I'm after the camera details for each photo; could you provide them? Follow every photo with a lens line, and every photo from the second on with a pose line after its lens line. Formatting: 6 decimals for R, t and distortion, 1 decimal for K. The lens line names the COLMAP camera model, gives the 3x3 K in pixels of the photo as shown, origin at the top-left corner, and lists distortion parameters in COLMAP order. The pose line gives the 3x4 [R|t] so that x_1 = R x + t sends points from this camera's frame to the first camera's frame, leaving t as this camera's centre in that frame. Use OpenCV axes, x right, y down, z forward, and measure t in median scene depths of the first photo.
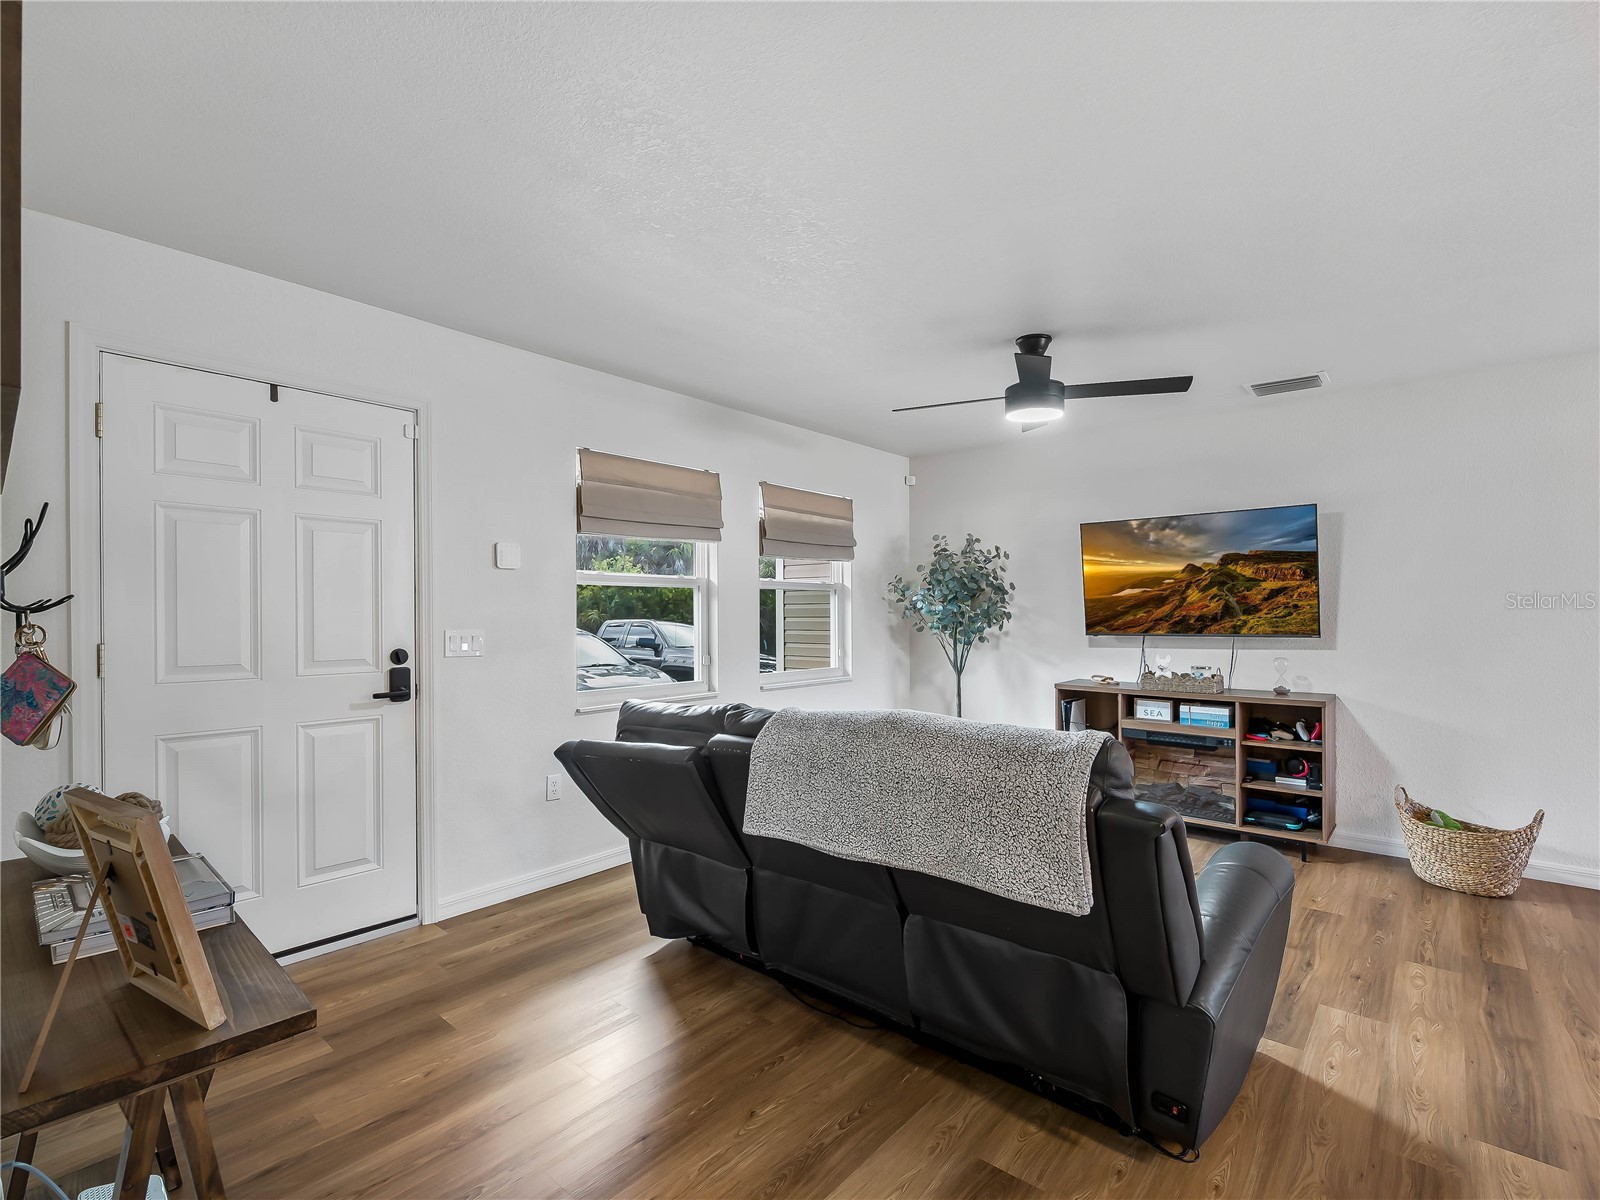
lens RADIAL K [[737.4, 0, 808.9], [0, 737.4, 608.1], [0, 0, 1]] dist [-0.000347, -0.001769]
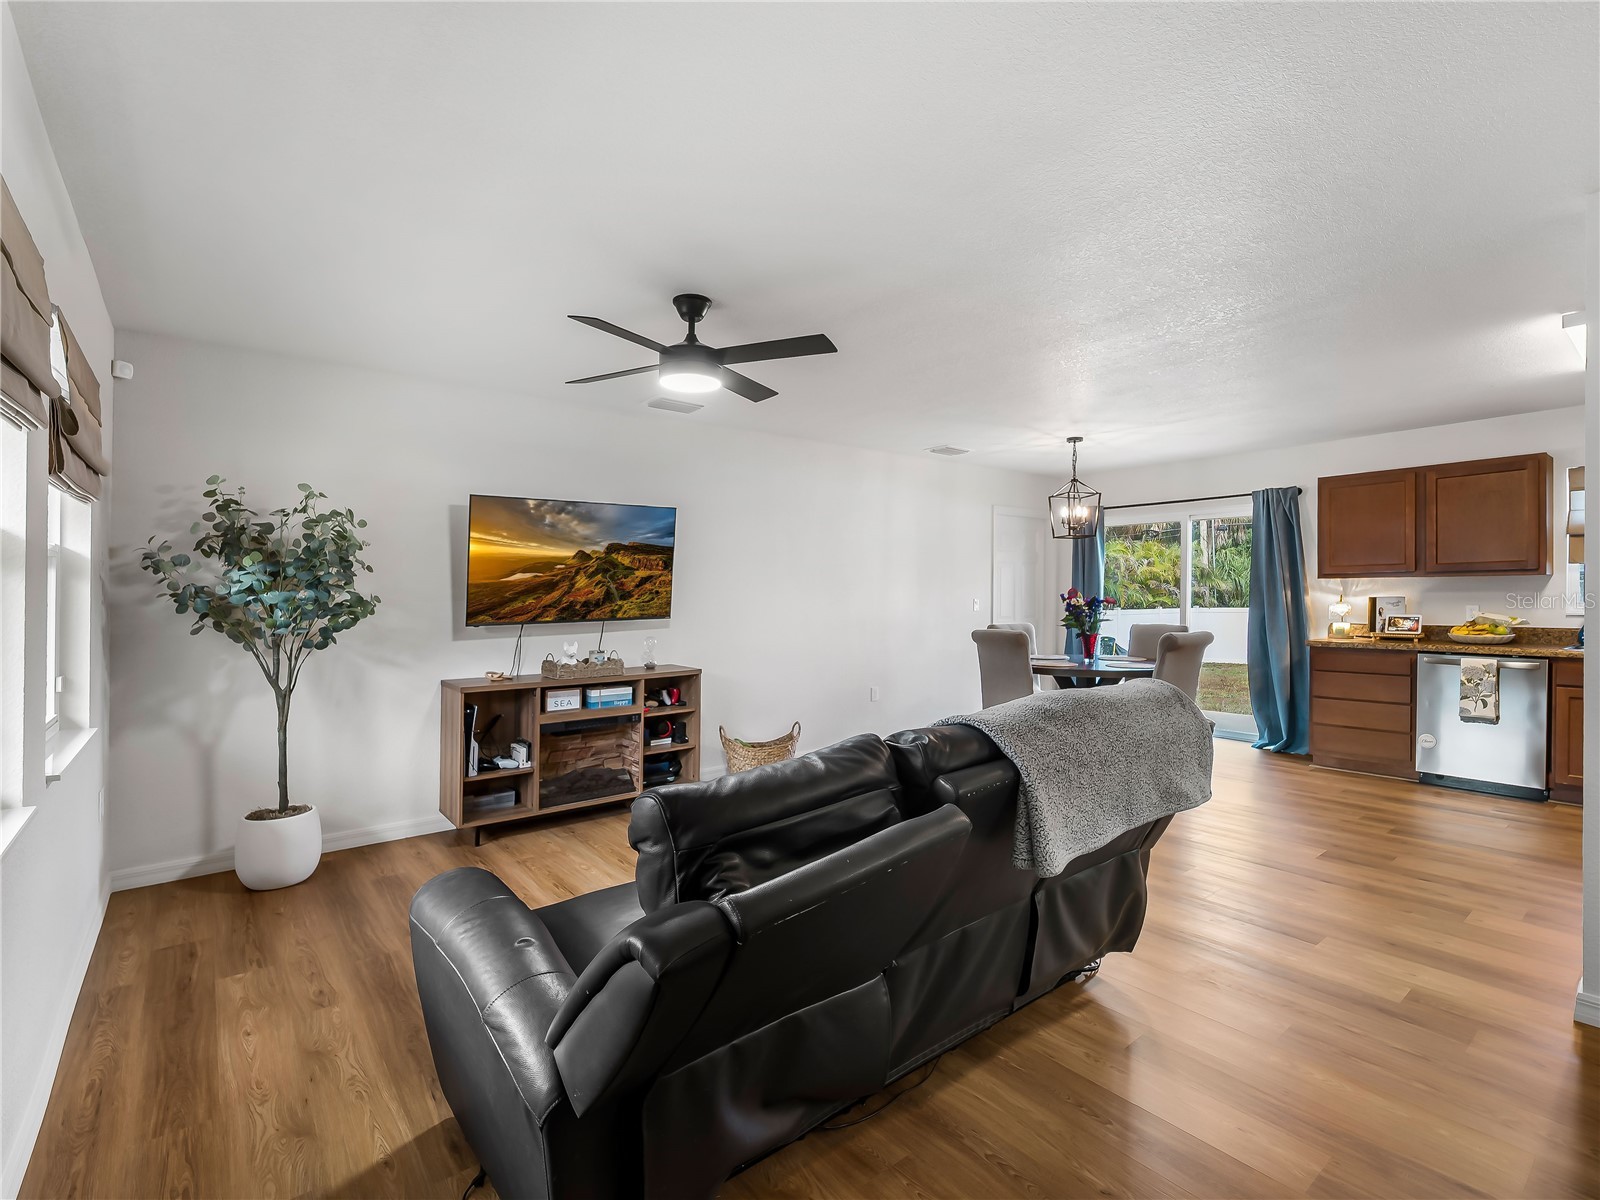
lens RADIAL K [[737.4, 0, 800.3], [0, 737.4, 596.6], [0, 0, 1]] dist [-0.000347, -0.001769]
pose [[0.204805, -0.003015, 0.978798, -0.419001], [0.003770, 0.999990, 0.002291, 0.002318], [-0.978796, 0.003221, 0.204814, 0.508364]]
